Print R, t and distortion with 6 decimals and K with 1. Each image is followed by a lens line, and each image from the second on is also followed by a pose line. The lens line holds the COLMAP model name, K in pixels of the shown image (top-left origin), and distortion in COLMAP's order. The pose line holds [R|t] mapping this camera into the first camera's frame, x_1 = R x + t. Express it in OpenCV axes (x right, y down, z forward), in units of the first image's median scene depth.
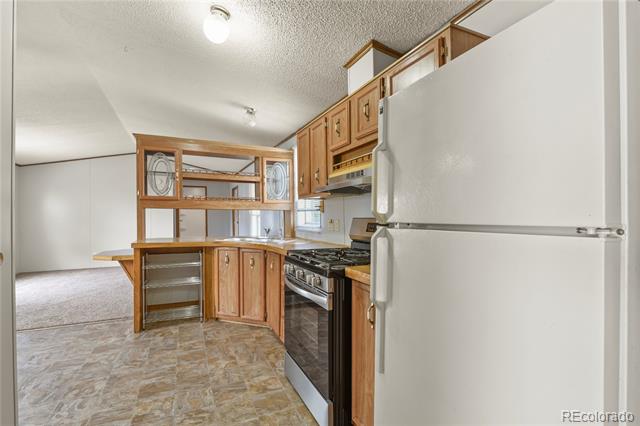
lens RADIAL K [[310.8, 0, 321.9], [0, 310.8, 213.8], [0, 0, 1]] dist [-0.004896, -0.003922]
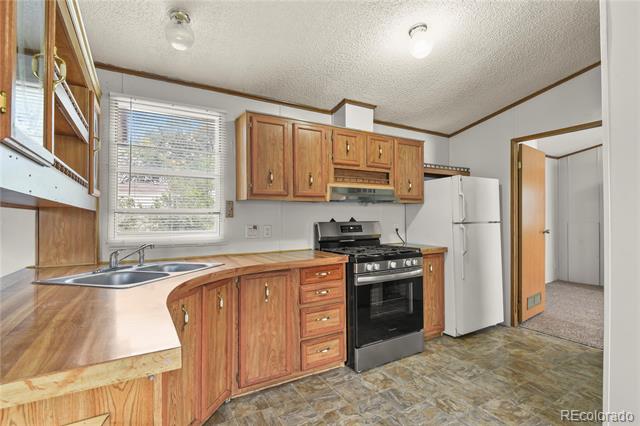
lens RADIAL K [[310.8, 0, 324.6], [0, 310.8, 213.1], [0, 0, 1]] dist [-0.004896, -0.003922]
pose [[-0.110897, 0.018988, 0.993650, -1.049771], [0.002515, 0.999820, -0.018826, 0.001008], [-0.993829, 0.000411, -0.110925, 1.119098]]
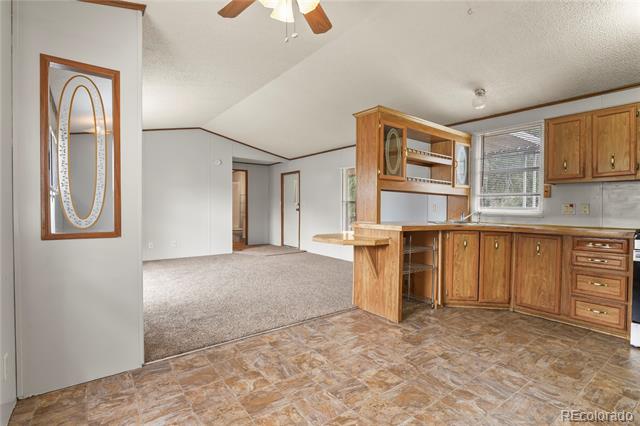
lens RADIAL K [[310.8, 0, 320.3], [0, 310.8, 214.8], [0, 0, 1]] dist [-0.004896, -0.003922]
pose [[0.977057, 0.009098, 0.212783, -1.274729], [-0.014821, 0.999570, 0.025317, 0.051620], [-0.212461, -0.027889, 0.976771, 0.189595]]
